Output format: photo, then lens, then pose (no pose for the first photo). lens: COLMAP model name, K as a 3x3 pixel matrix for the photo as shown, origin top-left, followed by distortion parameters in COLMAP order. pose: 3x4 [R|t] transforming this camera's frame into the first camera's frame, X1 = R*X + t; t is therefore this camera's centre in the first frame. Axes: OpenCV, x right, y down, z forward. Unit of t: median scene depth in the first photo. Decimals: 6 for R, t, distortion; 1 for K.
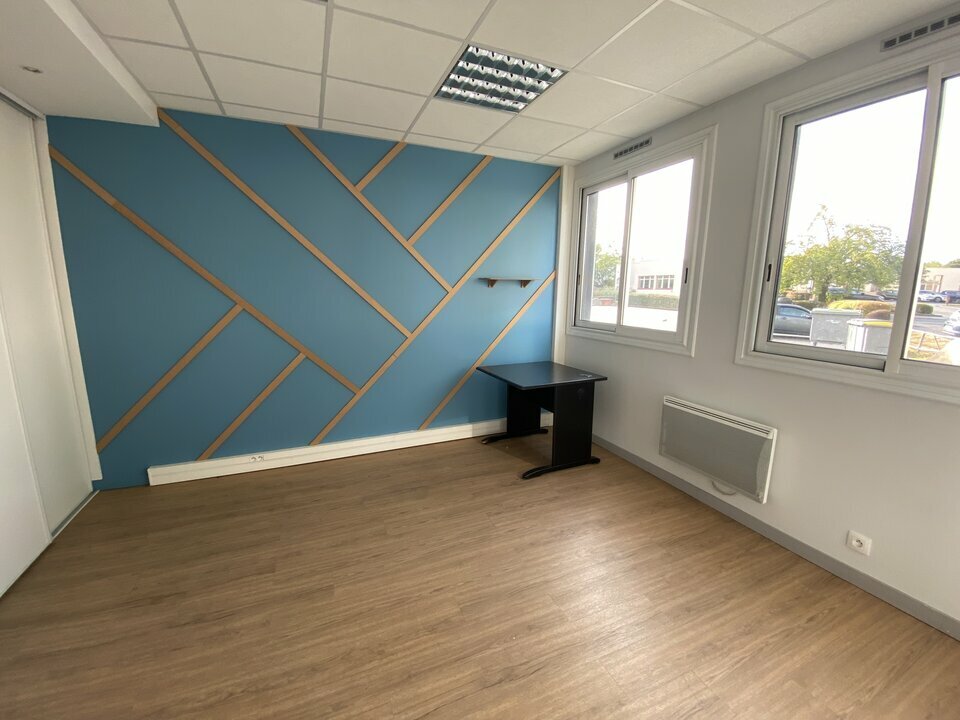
lens RADIAL K [[390.6, 0, 475.2], [0, 390.6, 359.9], [0, 0, 1]] dist [0.026169, -0.020992]
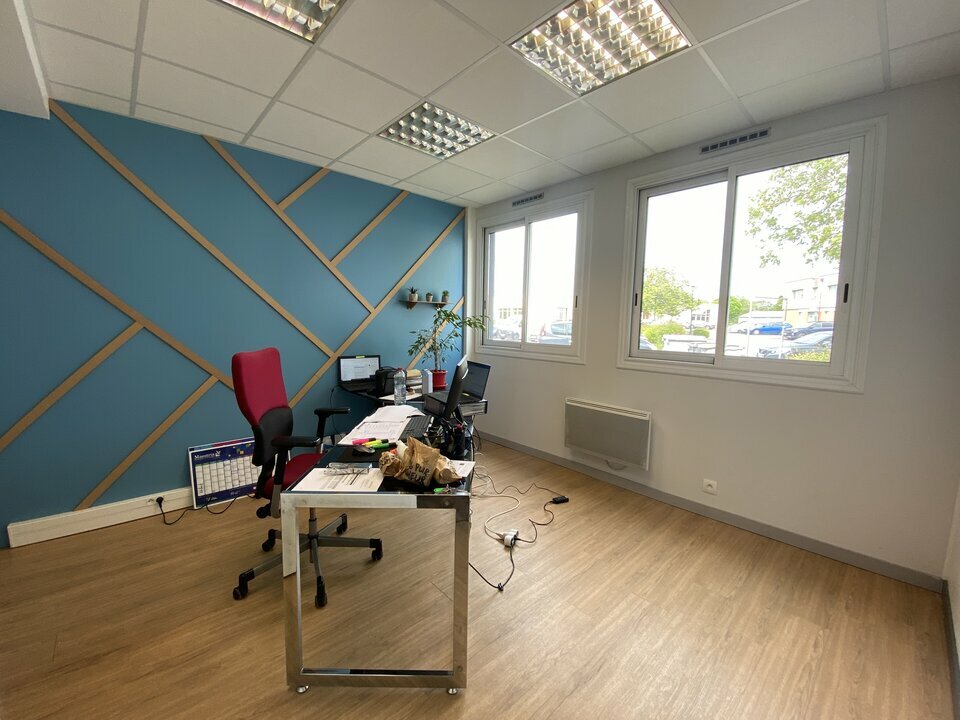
lens RADIAL K [[390.6, 0, 475.2], [0, 390.6, 359.9], [0, 0, 1]] dist [0.026169, -0.020992]
pose [[0.943133, -0.025104, 0.331465, -0.215783], [0.049705, 0.996584, -0.065951, 0.045058], [-0.328677, 0.078676, 0.941160, -0.078312]]
